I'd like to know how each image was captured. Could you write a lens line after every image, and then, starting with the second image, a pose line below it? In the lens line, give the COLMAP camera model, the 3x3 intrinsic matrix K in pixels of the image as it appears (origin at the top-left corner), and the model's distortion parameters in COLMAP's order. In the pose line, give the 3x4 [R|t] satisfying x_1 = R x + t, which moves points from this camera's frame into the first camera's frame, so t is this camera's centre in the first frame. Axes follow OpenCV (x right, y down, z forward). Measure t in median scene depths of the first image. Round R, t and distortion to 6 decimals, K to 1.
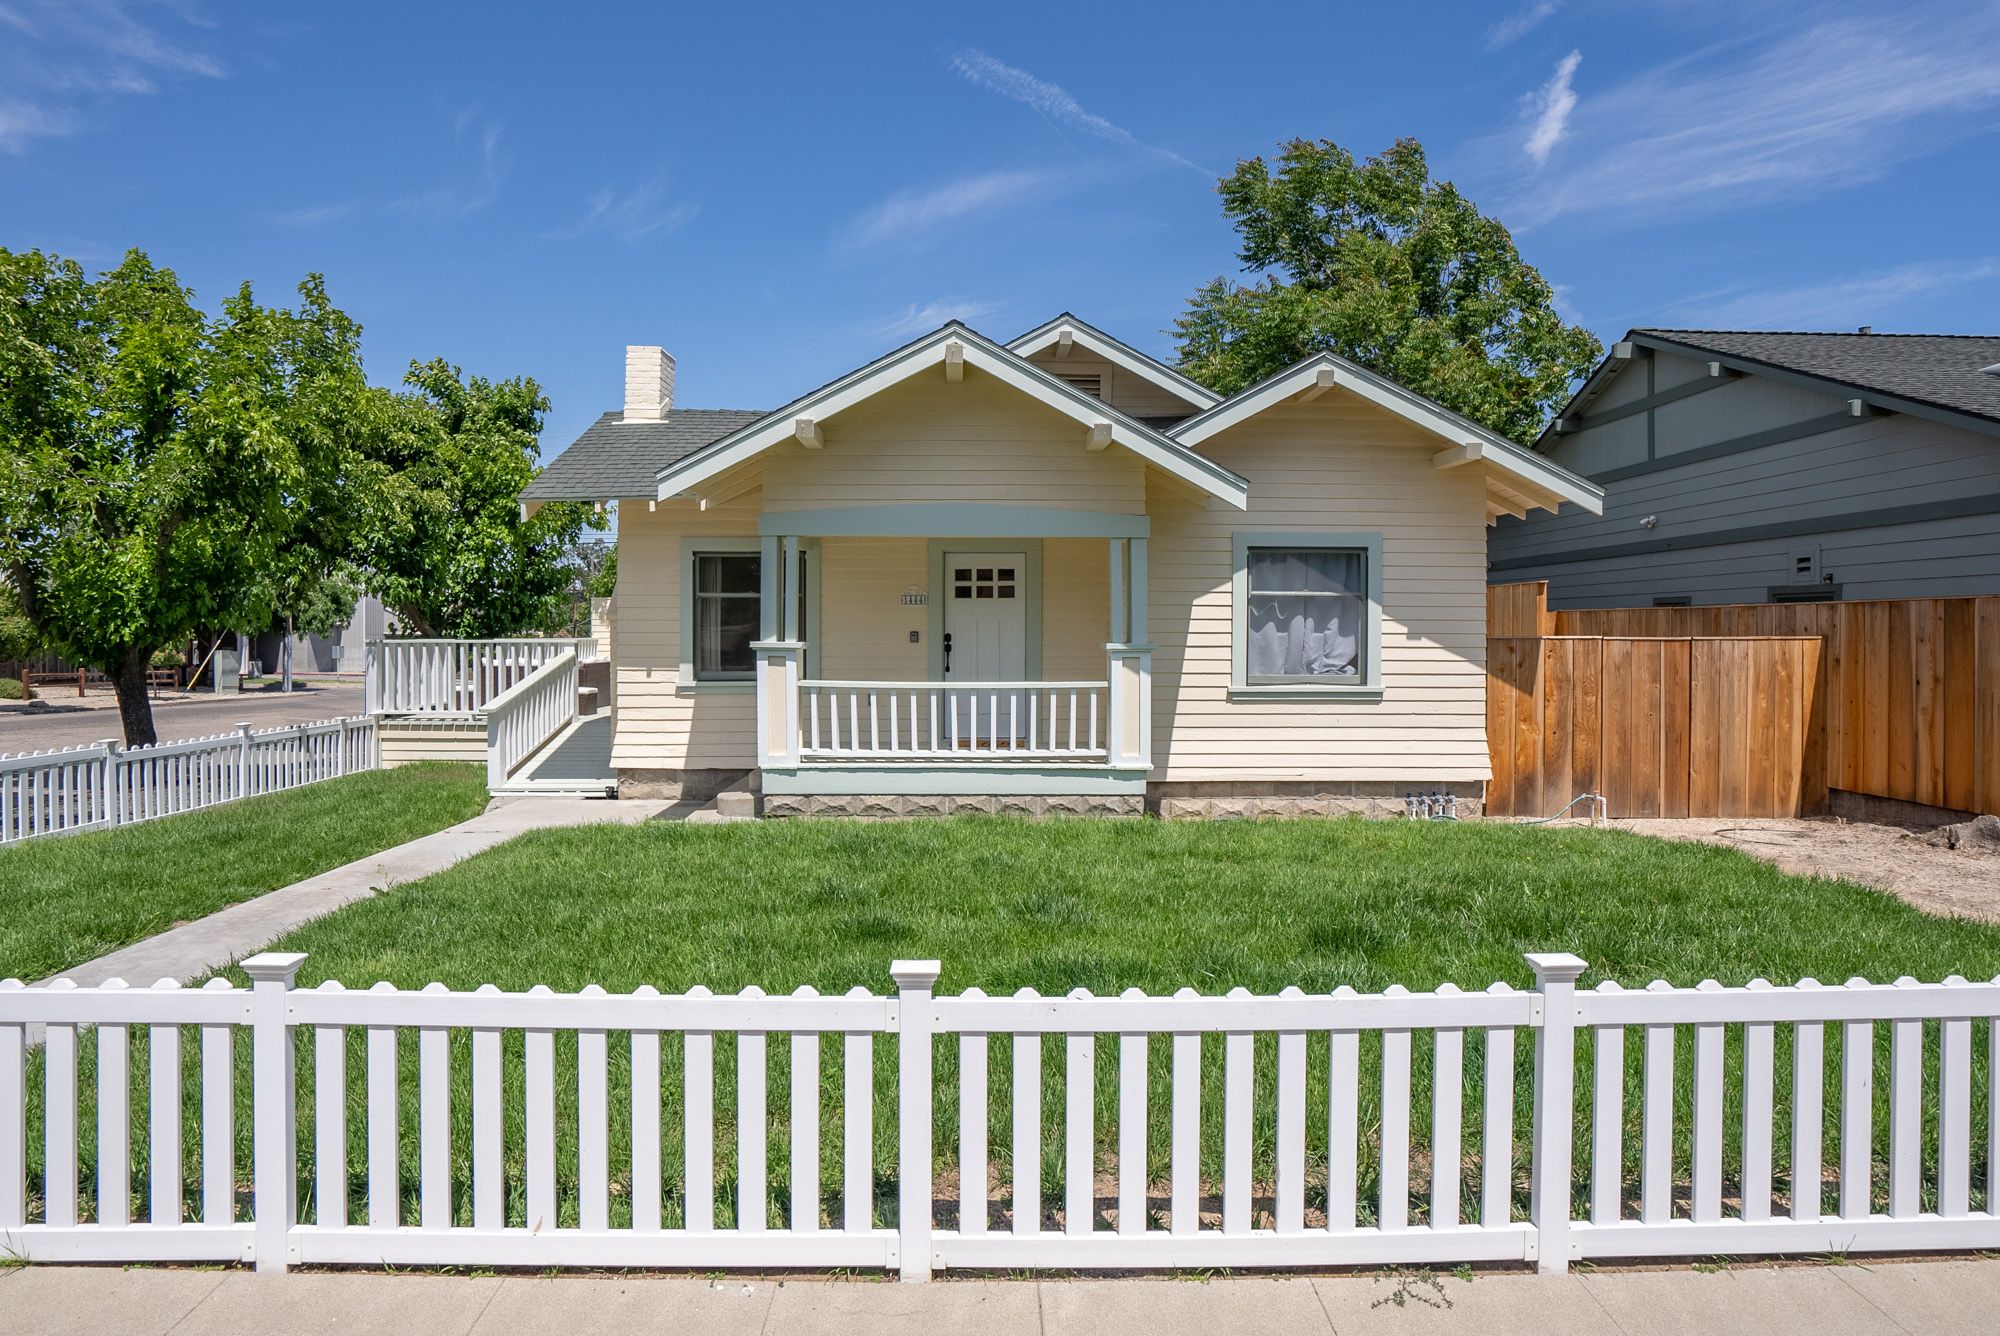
lens RADIAL K [[1091.1, 0, 1003.2], [0, 1091.1, 626.7], [0, 0, 1]] dist [-0.034729, 0.001370]
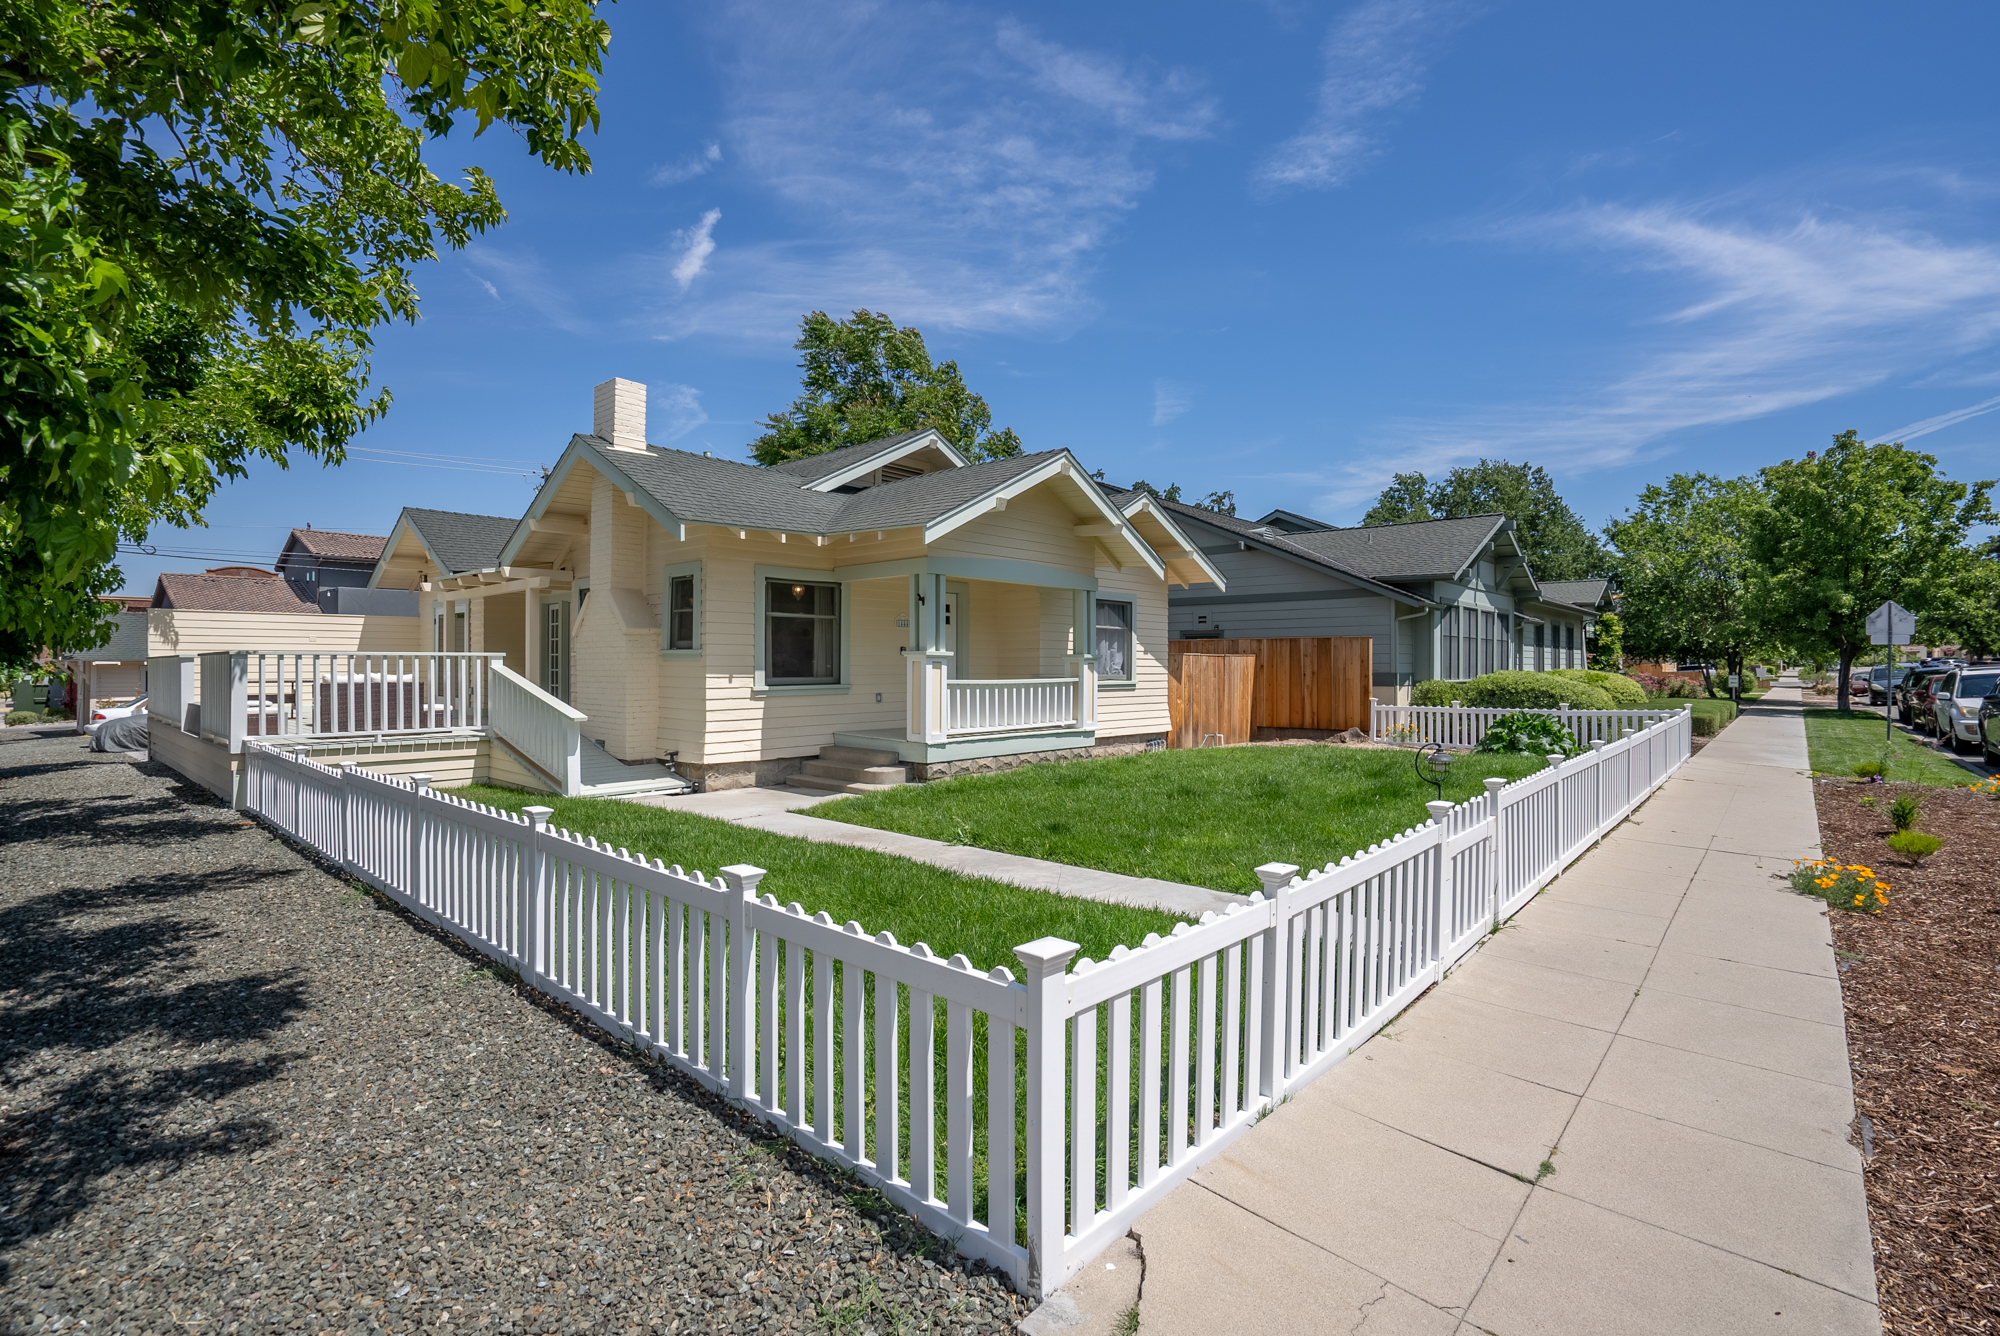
lens RADIAL K [[927.6, 0, 994.5], [0, 927.6, 639.6], [0, 0, 1]] dist [-0.000404, 0.000228]
pose [[0.684907, 0.019374, 0.728372, -0.909989], [-0.003549, 0.999723, -0.023255, 0.023421], [-0.728621, 0.013342, 0.684787, 0.129549]]
